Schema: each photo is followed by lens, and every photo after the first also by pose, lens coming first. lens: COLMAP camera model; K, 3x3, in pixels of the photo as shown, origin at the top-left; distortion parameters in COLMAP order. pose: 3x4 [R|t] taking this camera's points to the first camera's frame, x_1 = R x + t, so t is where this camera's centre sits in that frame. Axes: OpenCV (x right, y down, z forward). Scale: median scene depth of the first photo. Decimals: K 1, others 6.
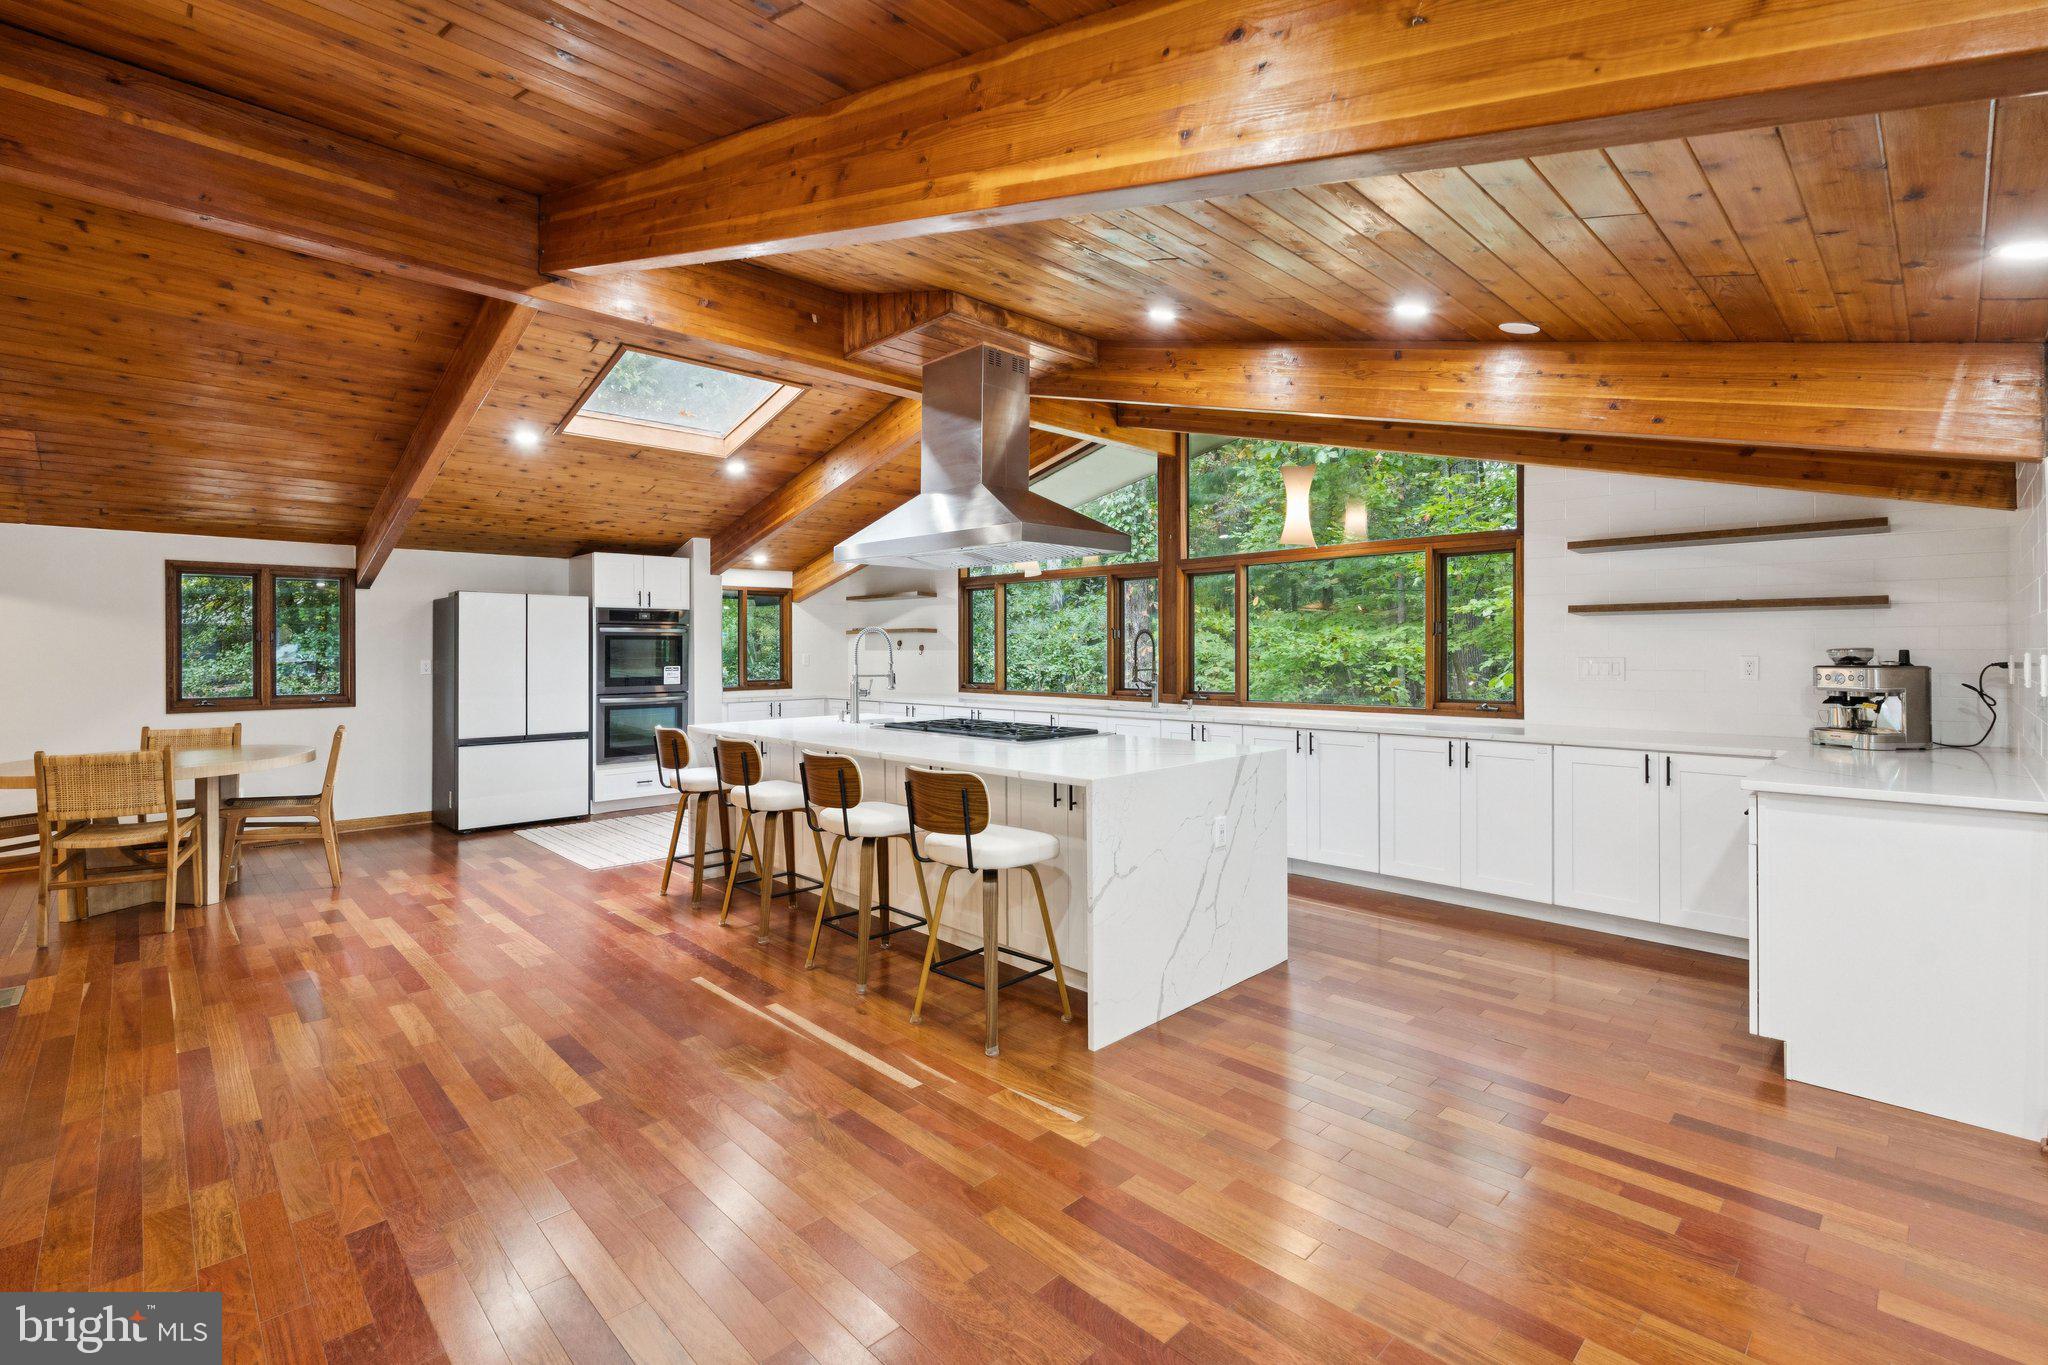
lens RADIAL K [[904.0, 0, 1024.0], [0, 904.0, 682.5], [0, 0, 1]] dist [-0.000901, -0.000471]
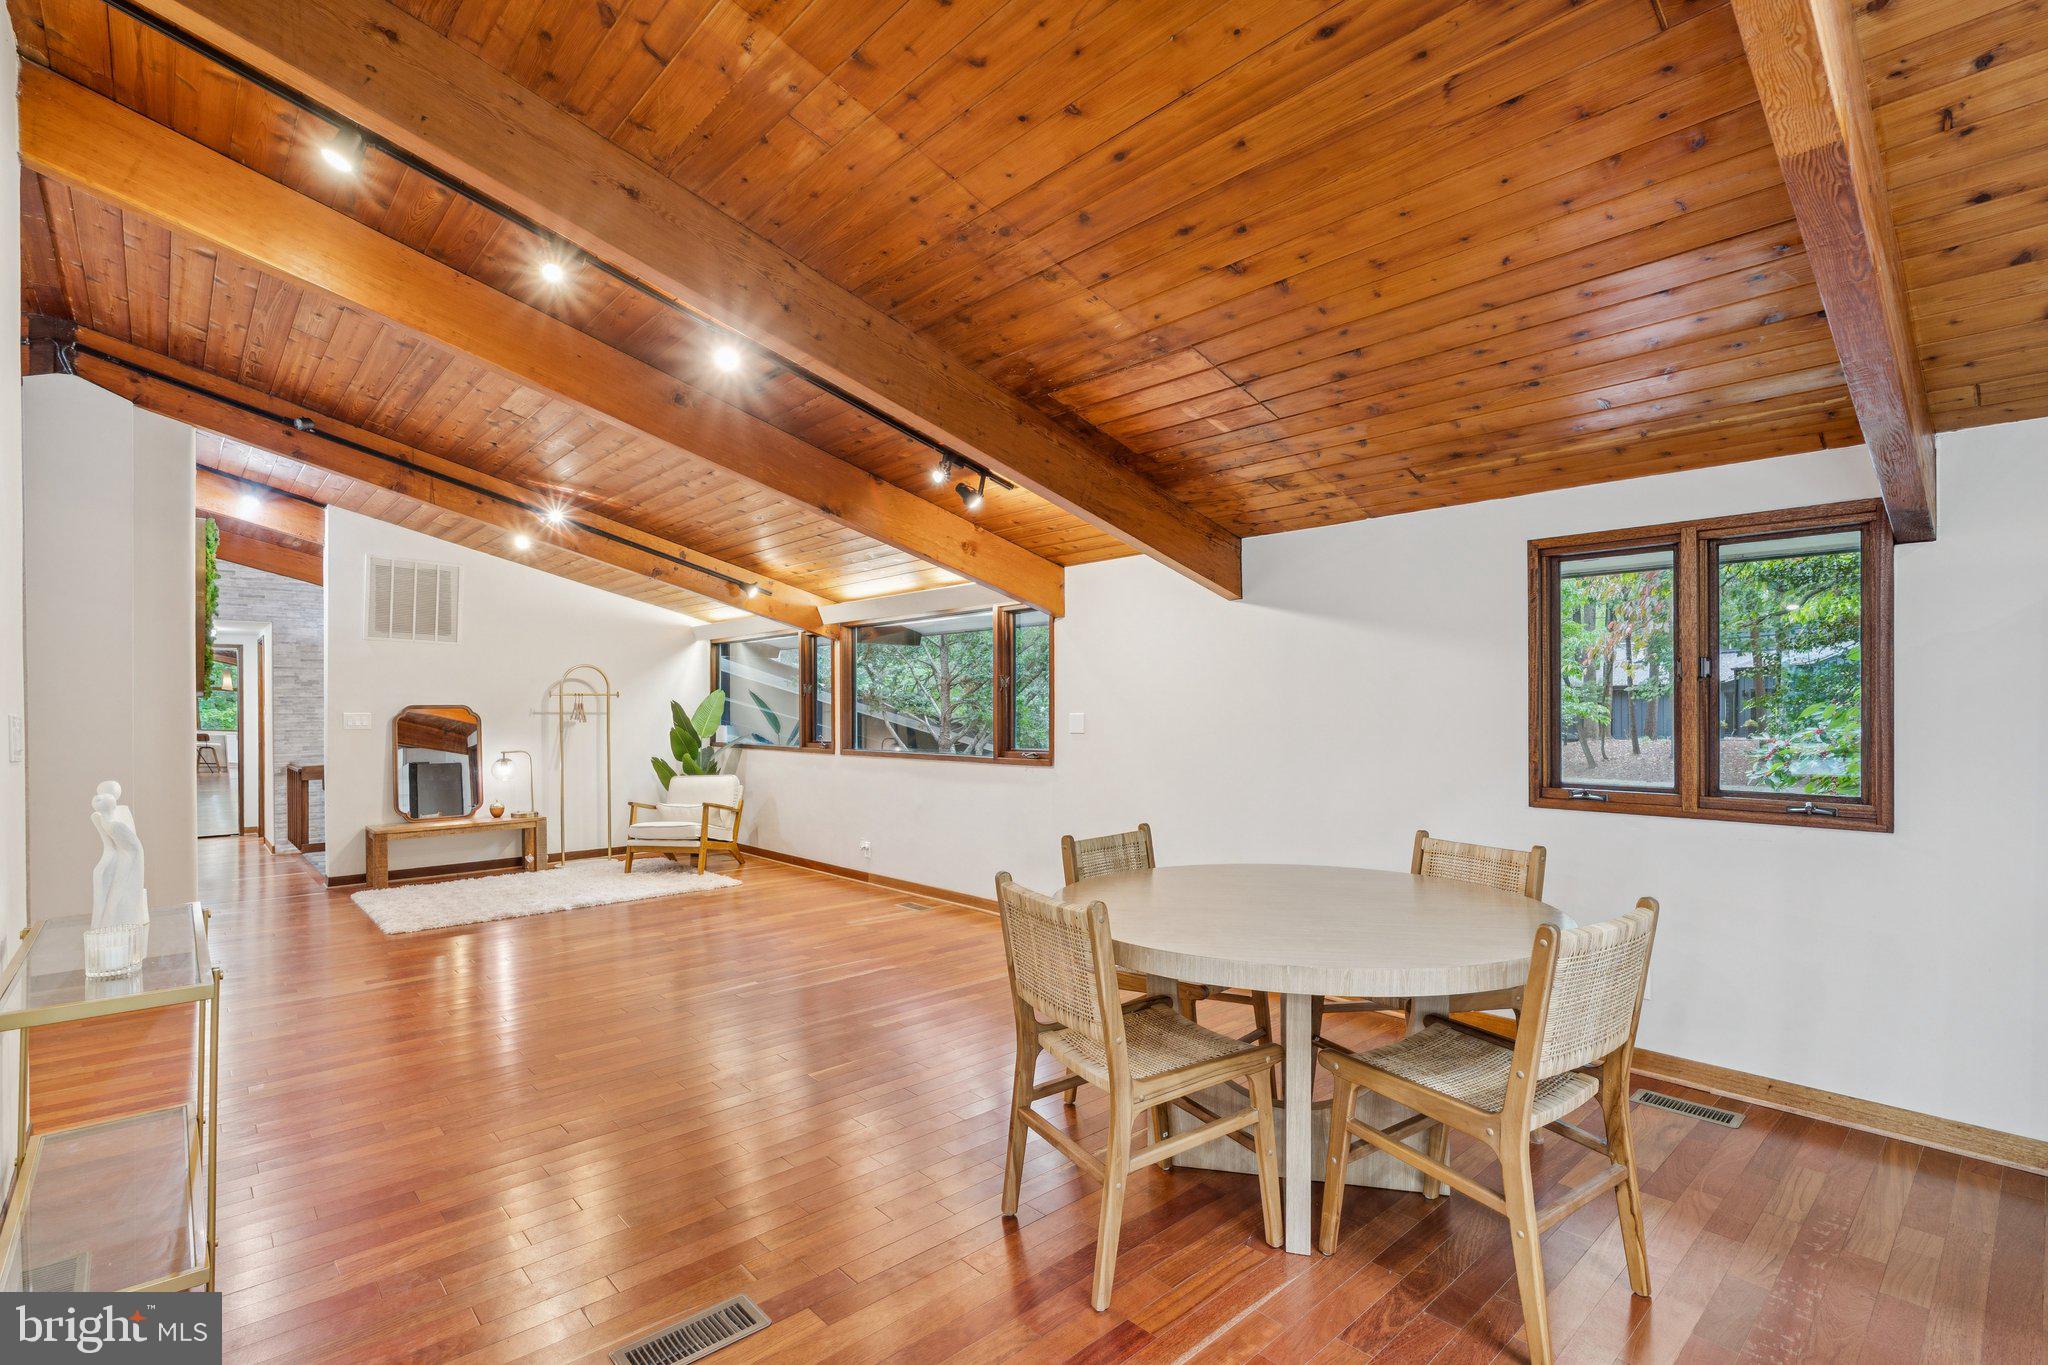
lens RADIAL K [[942.3, 0, 1012.8], [0, 942.3, 709.7], [0, 0, 1]] dist [0.000633, -0.000700]
pose [[-0.033760, 0.005152, -0.999417, -0.340536], [-0.032805, 0.999442, 0.006260, -0.020985], [0.998891, 0.032997, -0.033572, 0.707381]]
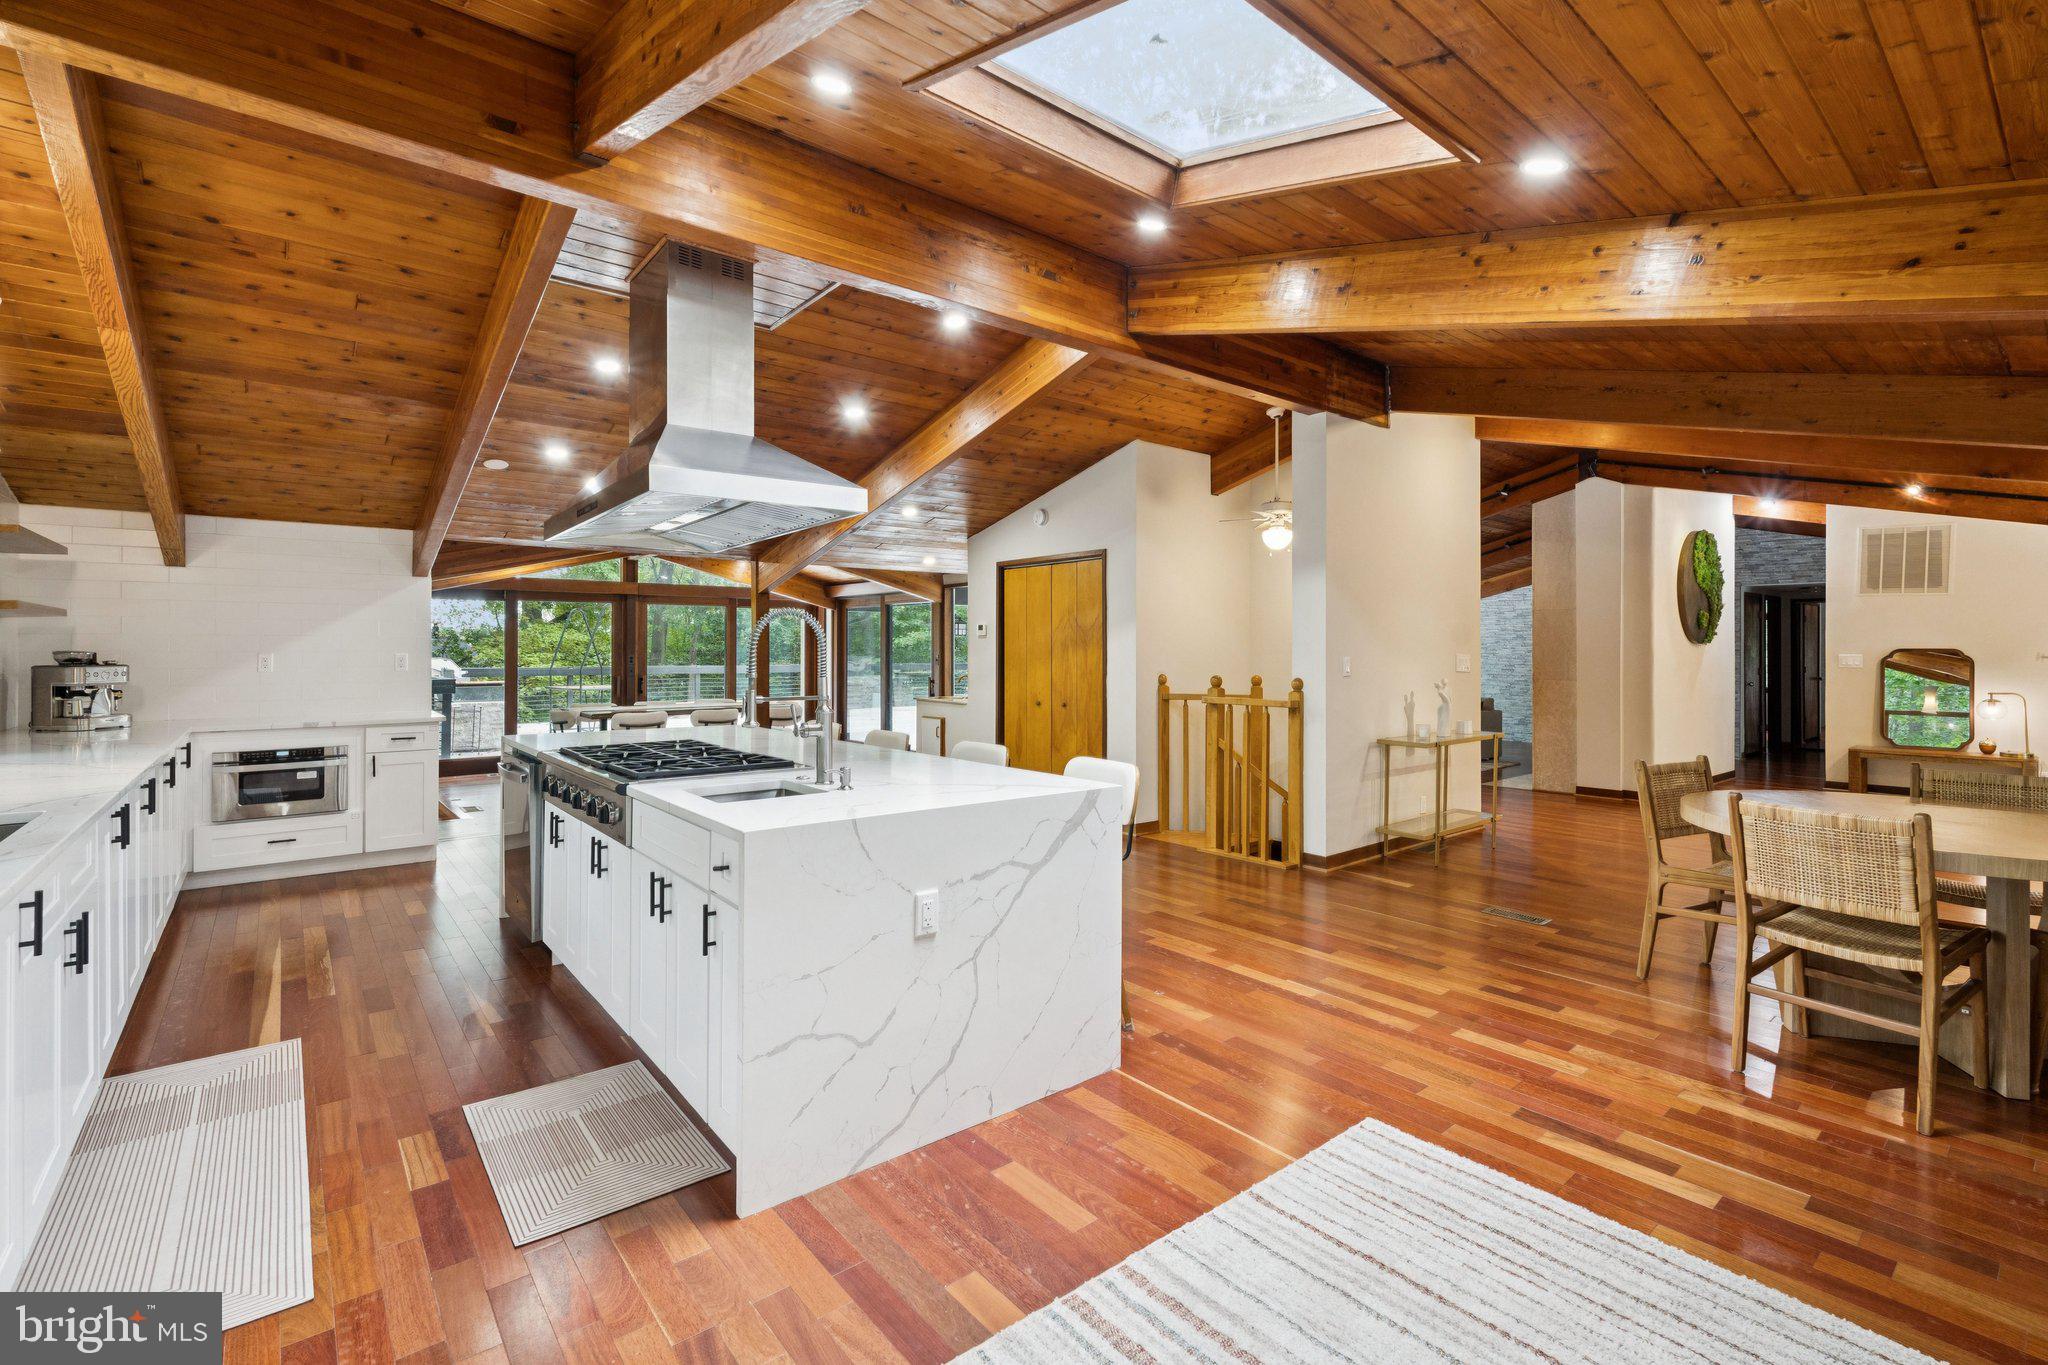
lens RADIAL K [[908.7, 0, 1021.4], [0, 908.7, 634.7], [0, 0, 1]] dist [-0.000922, -0.000362]
pose [[-0.997325, 0.002738, 0.073043, -0.295178], [0.004222, 0.999788, 0.020176, -0.049338], [-0.072972, 0.020430, -0.997125, 1.373666]]
